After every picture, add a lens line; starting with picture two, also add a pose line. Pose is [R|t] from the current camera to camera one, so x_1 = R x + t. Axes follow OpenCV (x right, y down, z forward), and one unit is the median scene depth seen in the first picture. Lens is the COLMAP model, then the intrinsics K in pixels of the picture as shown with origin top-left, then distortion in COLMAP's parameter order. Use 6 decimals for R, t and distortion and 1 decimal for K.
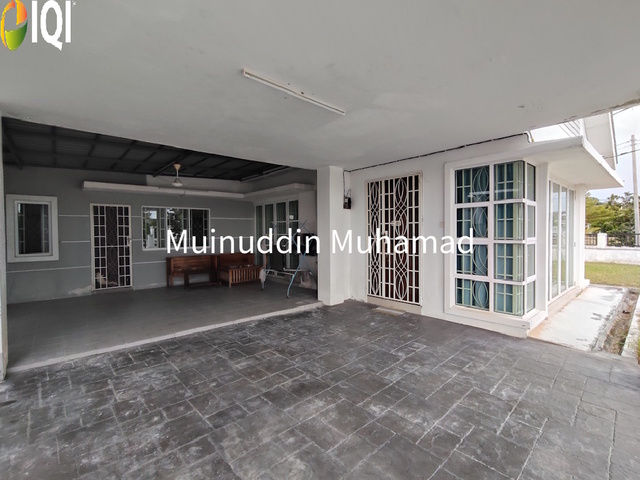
lens RADIAL K [[305.0, 0, 320.0], [0, 305.0, 240.0], [0, 0, 1]] dist [-0.003722, -0.000336]
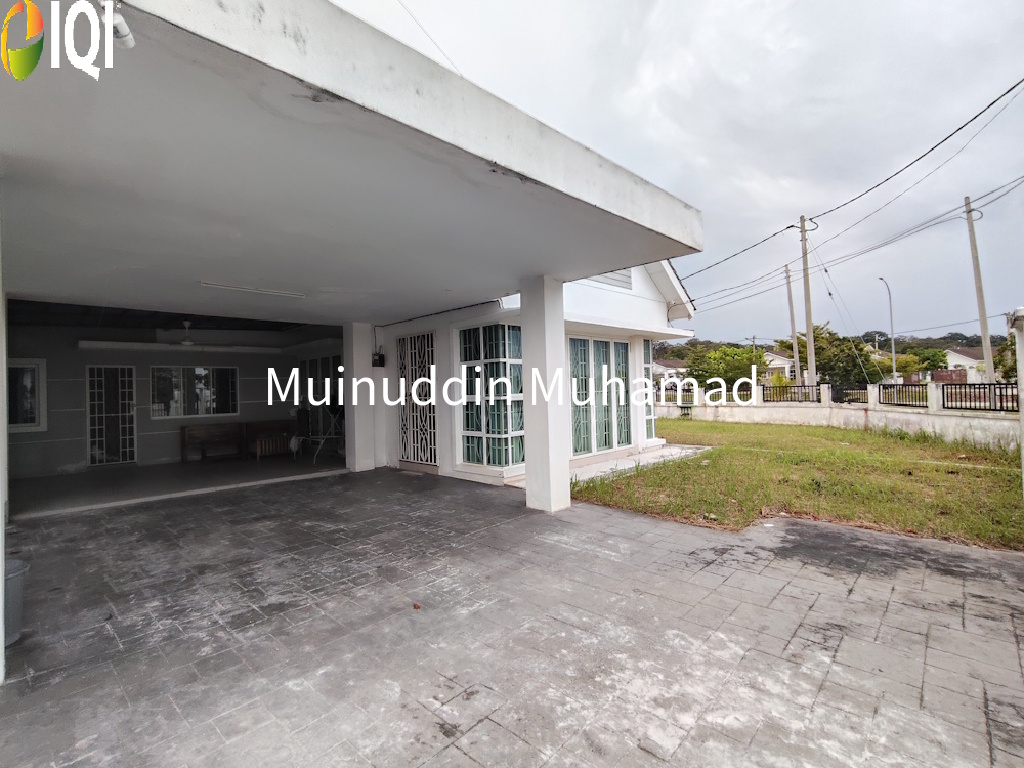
lens RADIAL K [[496.4, 0, 506.3], [0, 496.4, 384.6], [0, 0, 1]] dist [-0.001036, 0.000390]
pose [[0.997946, -0.019652, 0.060972, 0.404131], [0.022090, 0.998972, -0.039582, 0.020642], [-0.060132, 0.040847, 0.997354, -0.547387]]
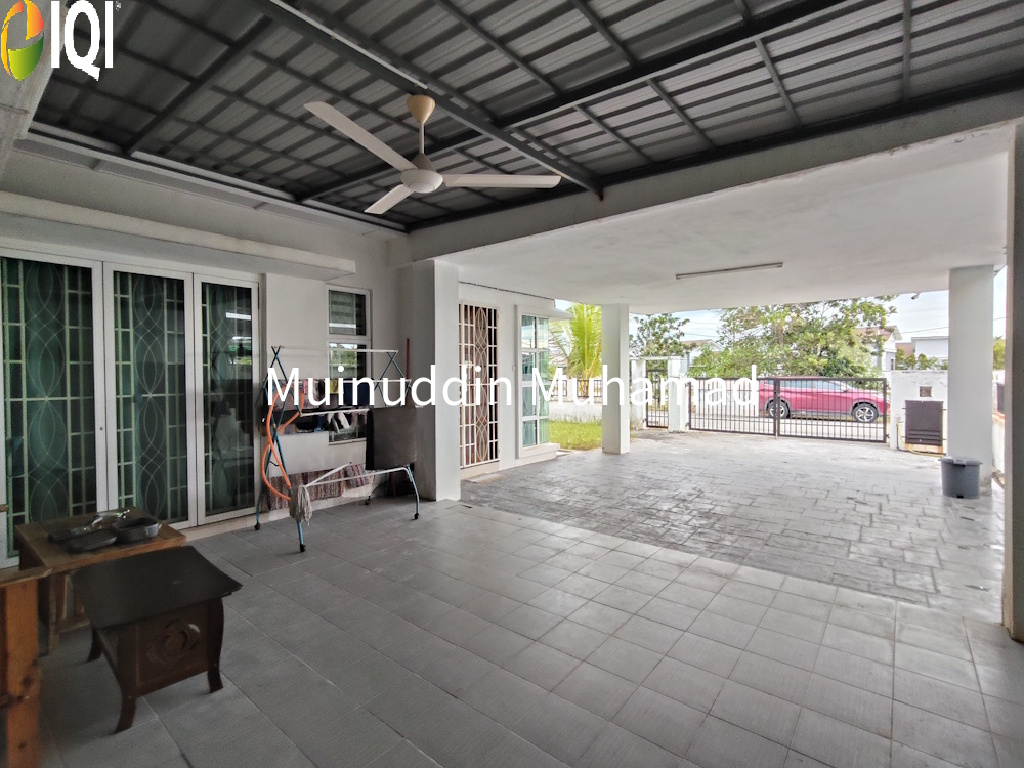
lens RADIAL K [[496.4, 0, 506.3], [0, 496.4, 384.6], [0, 0, 1]] dist [-0.001036, 0.000390]
pose [[-0.174057, -0.012734, 0.984653, -0.937485], [0.027836, 0.999453, 0.017846, -0.022585], [-0.984342, 0.030515, -0.173607, 1.076835]]
